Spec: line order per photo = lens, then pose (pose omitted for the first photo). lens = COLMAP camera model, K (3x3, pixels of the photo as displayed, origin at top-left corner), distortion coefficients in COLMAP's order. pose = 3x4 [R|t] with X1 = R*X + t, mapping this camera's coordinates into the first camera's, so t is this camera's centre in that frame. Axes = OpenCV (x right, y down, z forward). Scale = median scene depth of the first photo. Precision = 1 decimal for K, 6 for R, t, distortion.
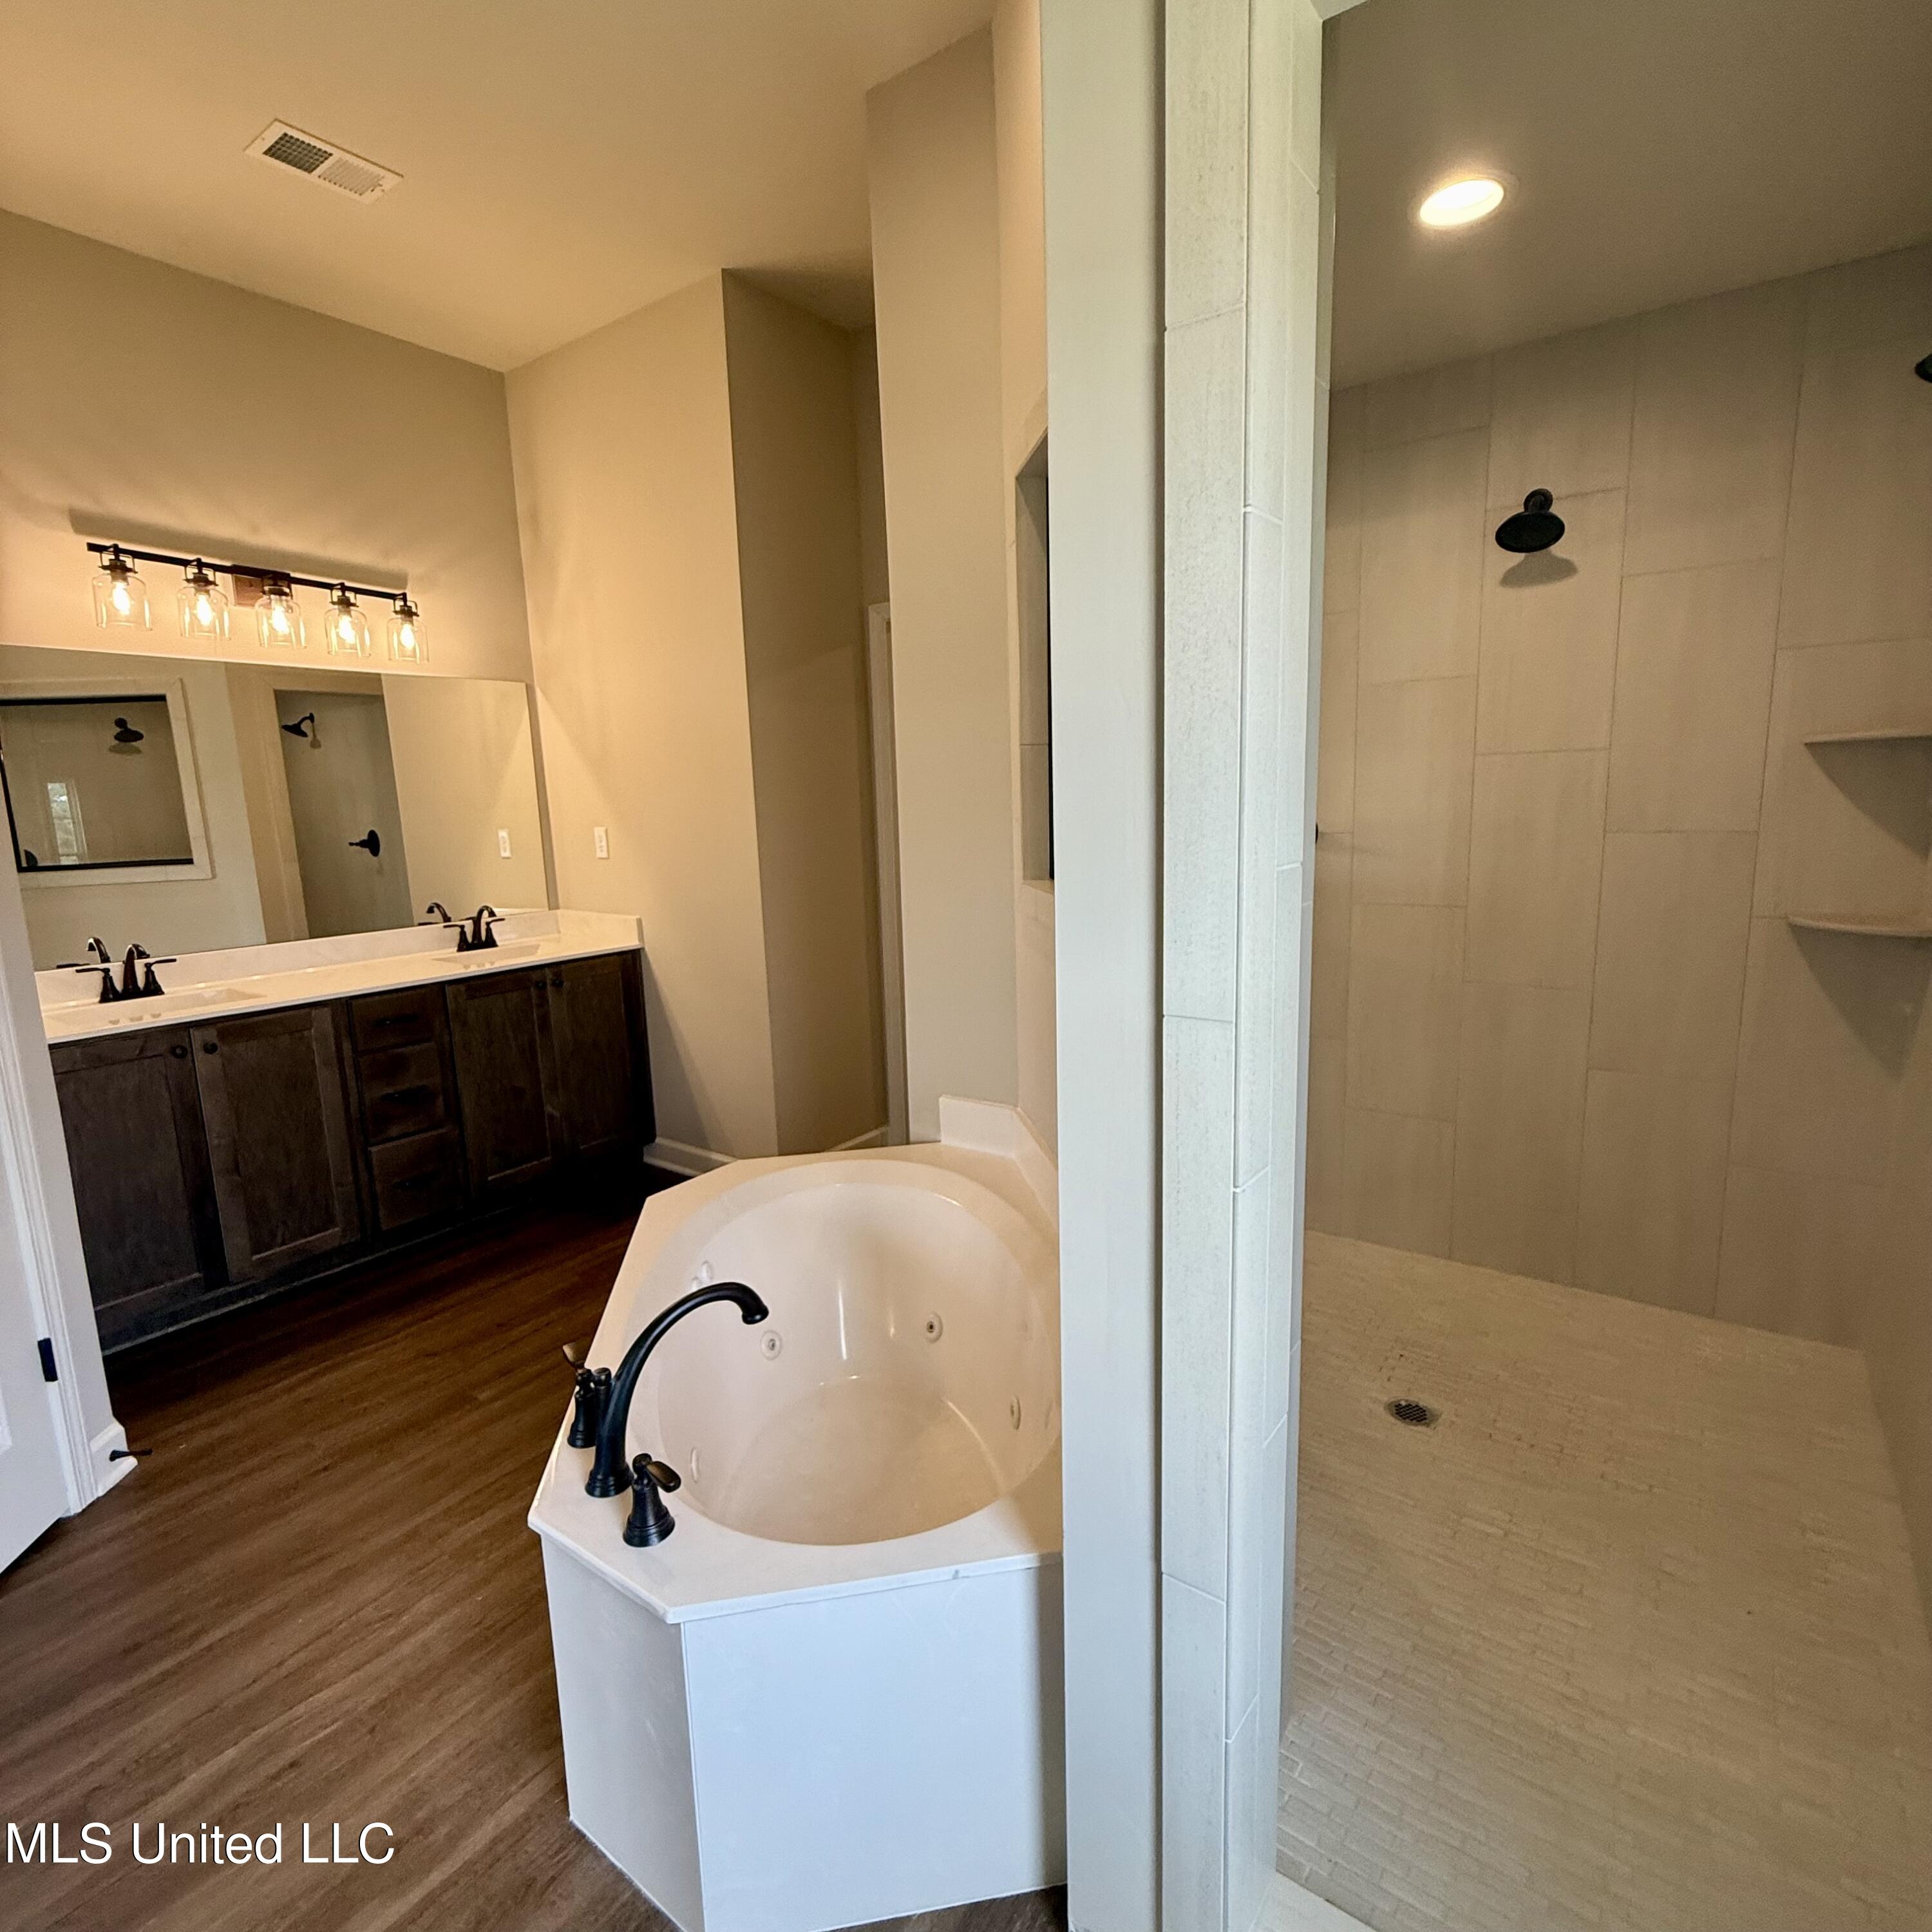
lens RADIAL K [[1020.5, 0, 971.0], [0, 1020.5, 964.1], [0, 0, 1]] dist [-0.006040, 0.003337]
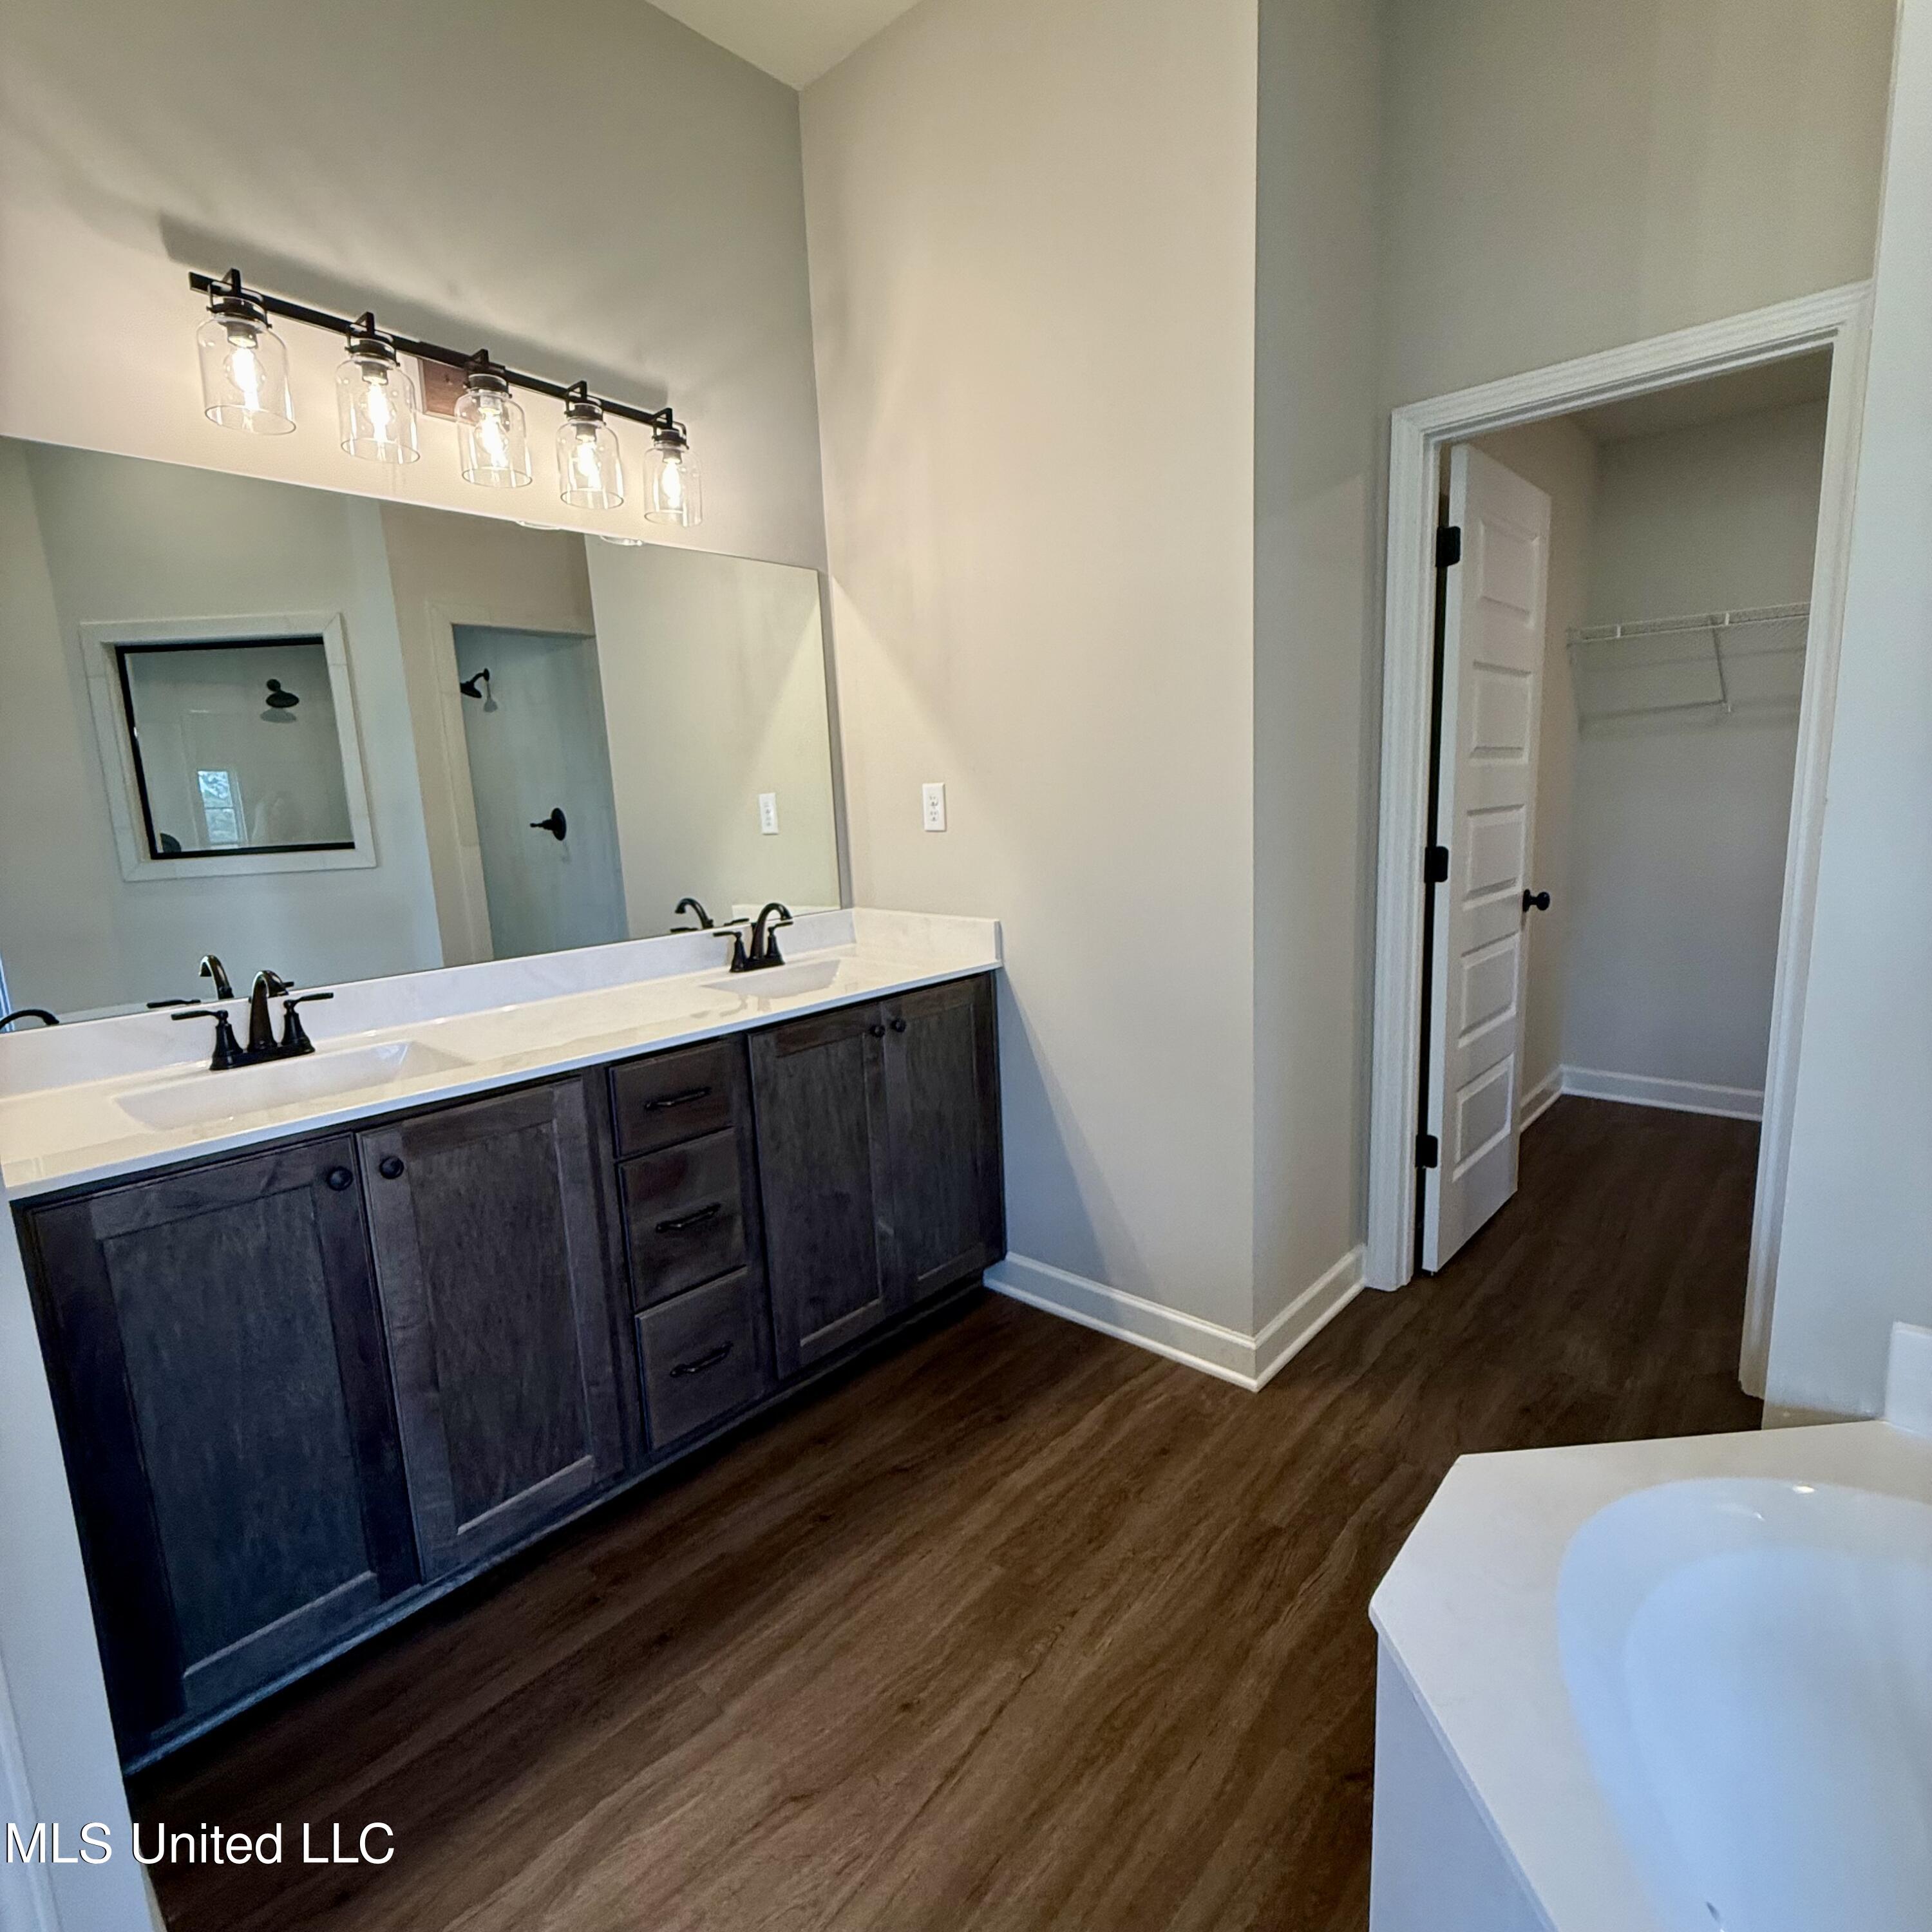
lens RADIAL K [[1020.5, 0, 968.3], [0, 1020.5, 965.6], [0, 0, 1]] dist [-0.006040, 0.003337]
pose [[0.994283, 0.006691, -0.106566, -0.323756], [-0.005826, 0.999948, 0.008424, -0.026558], [0.106617, -0.007755, 0.994270, 0.416443]]
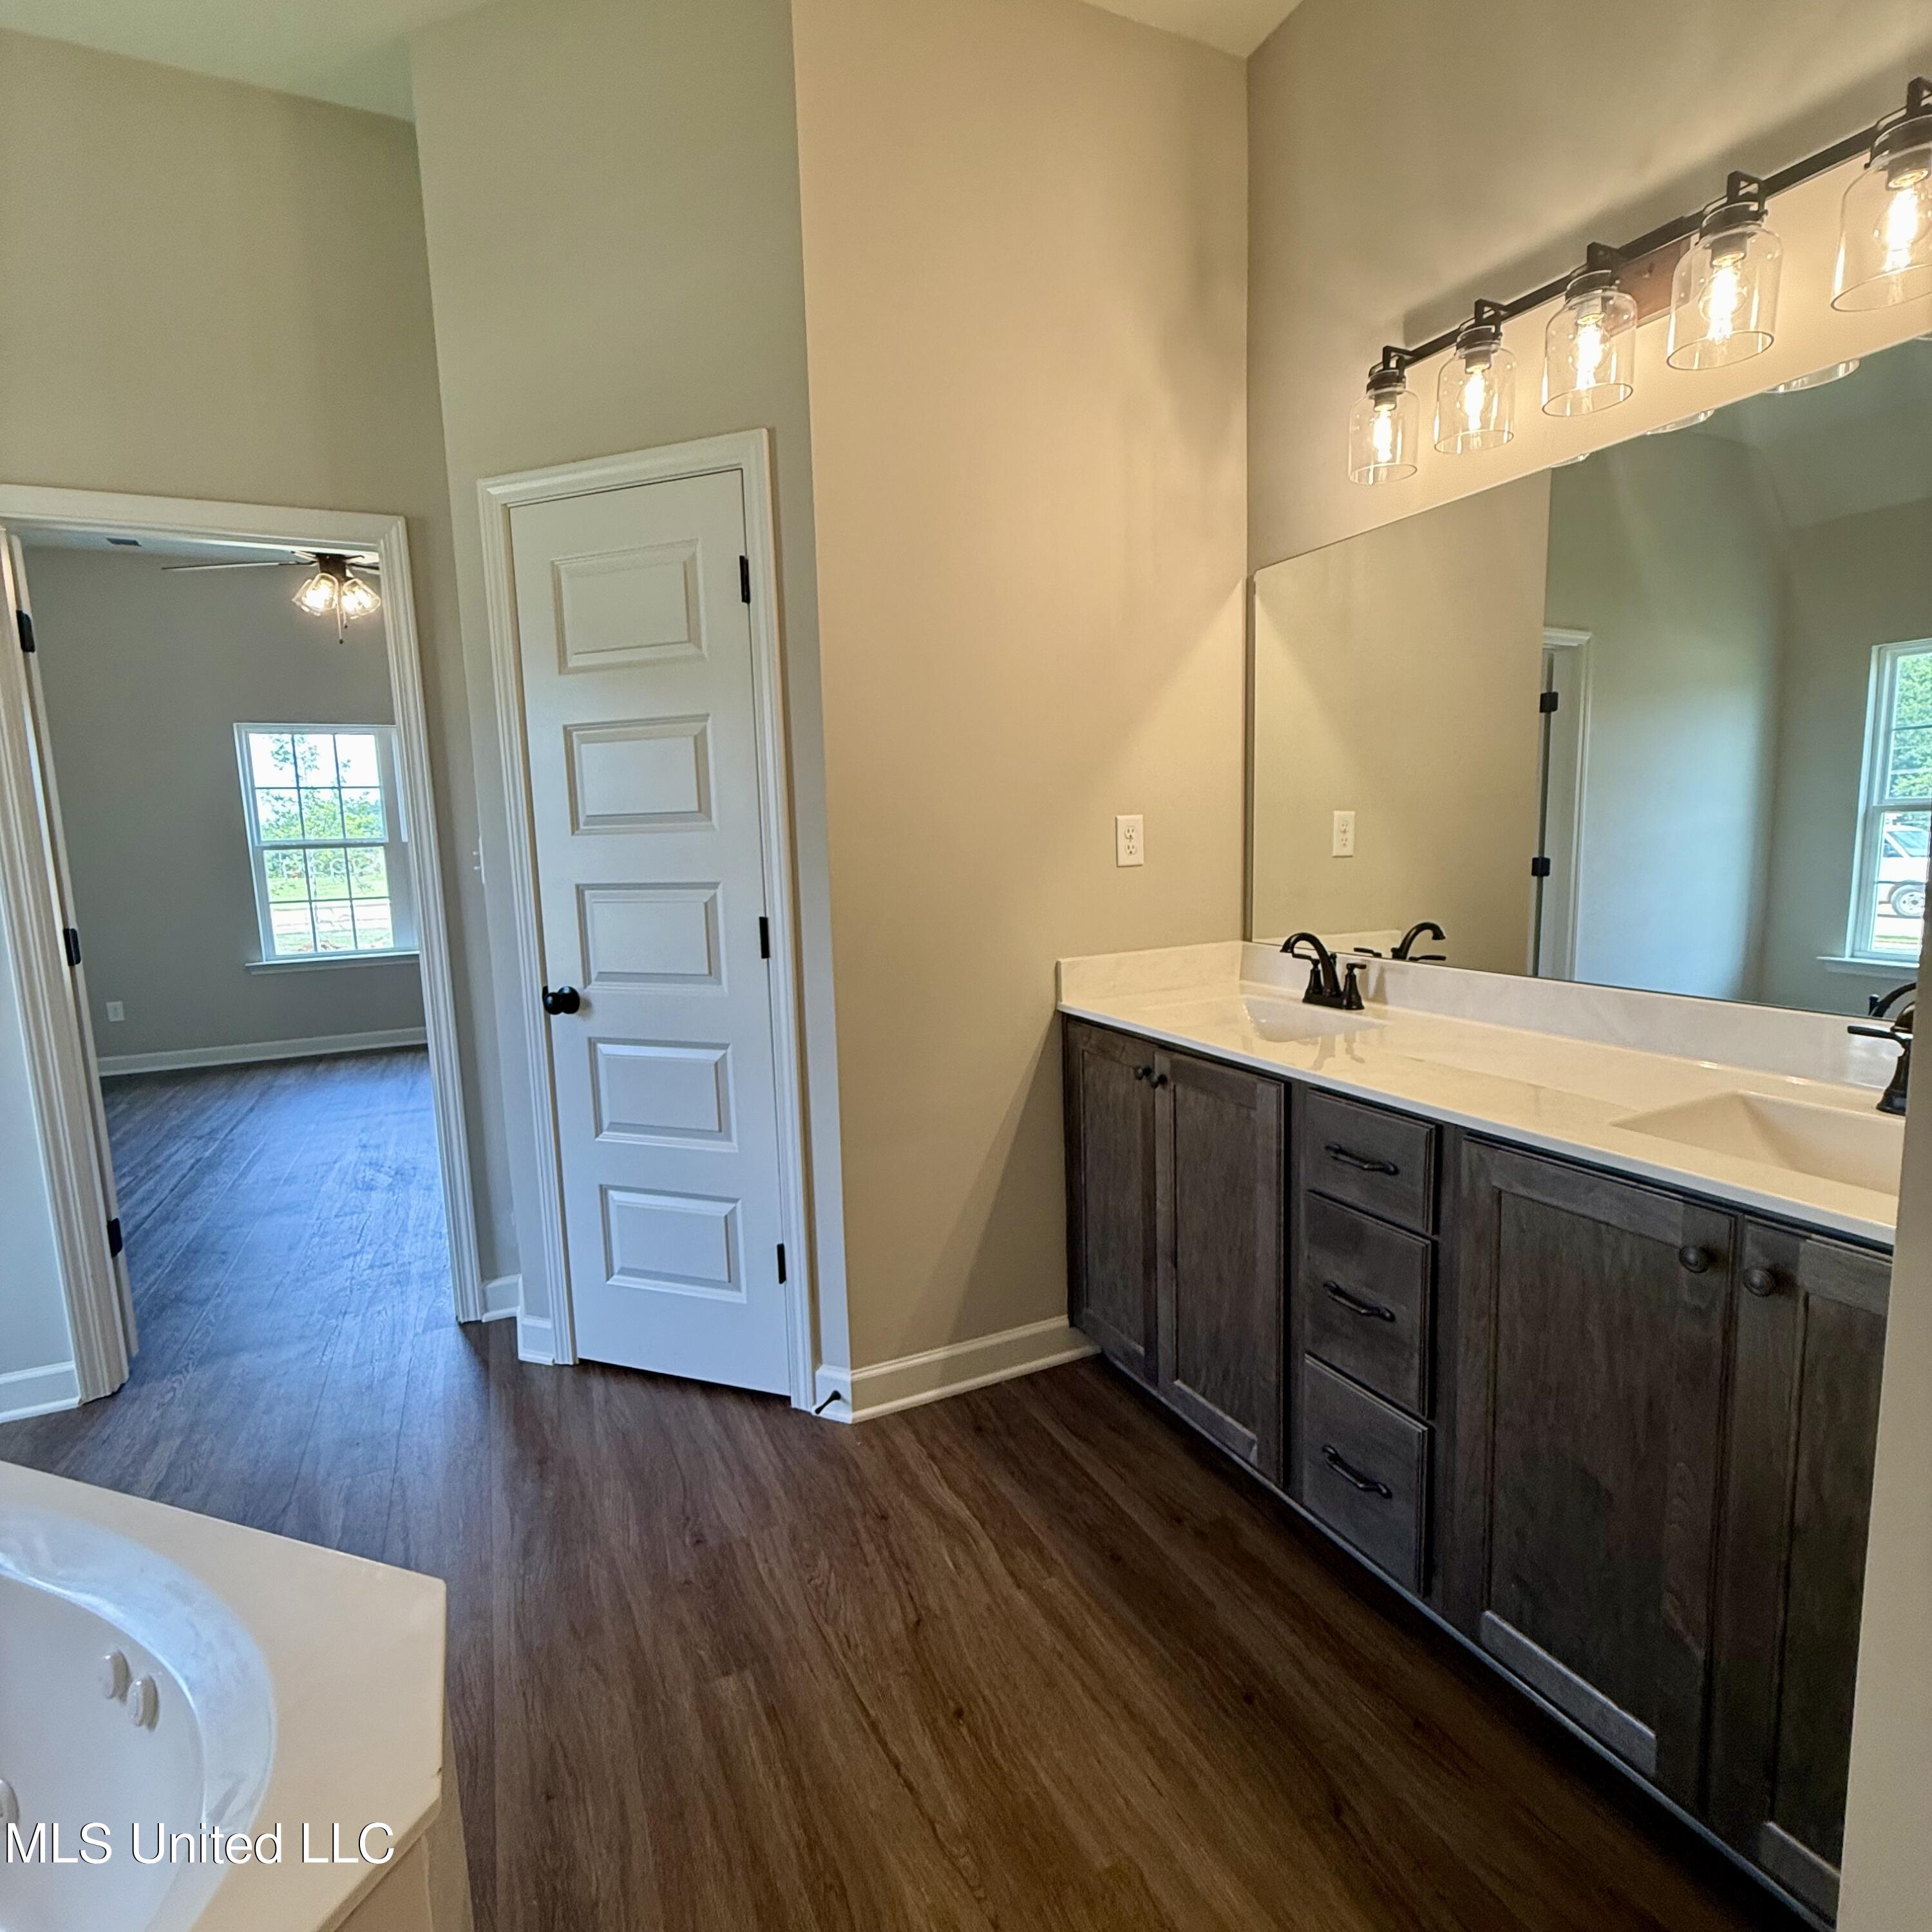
lens RADIAL K [[1020.5, 0, 963.1], [0, 1020.5, 957.5], [0, 0, 1]] dist [-0.006040, 0.003337]
pose [[-0.477382, 0.157551, -0.864456, -0.053365], [-0.094892, 0.968797, 0.228971, -0.132013], [0.873557, 0.191337, -0.447536, 1.000911]]
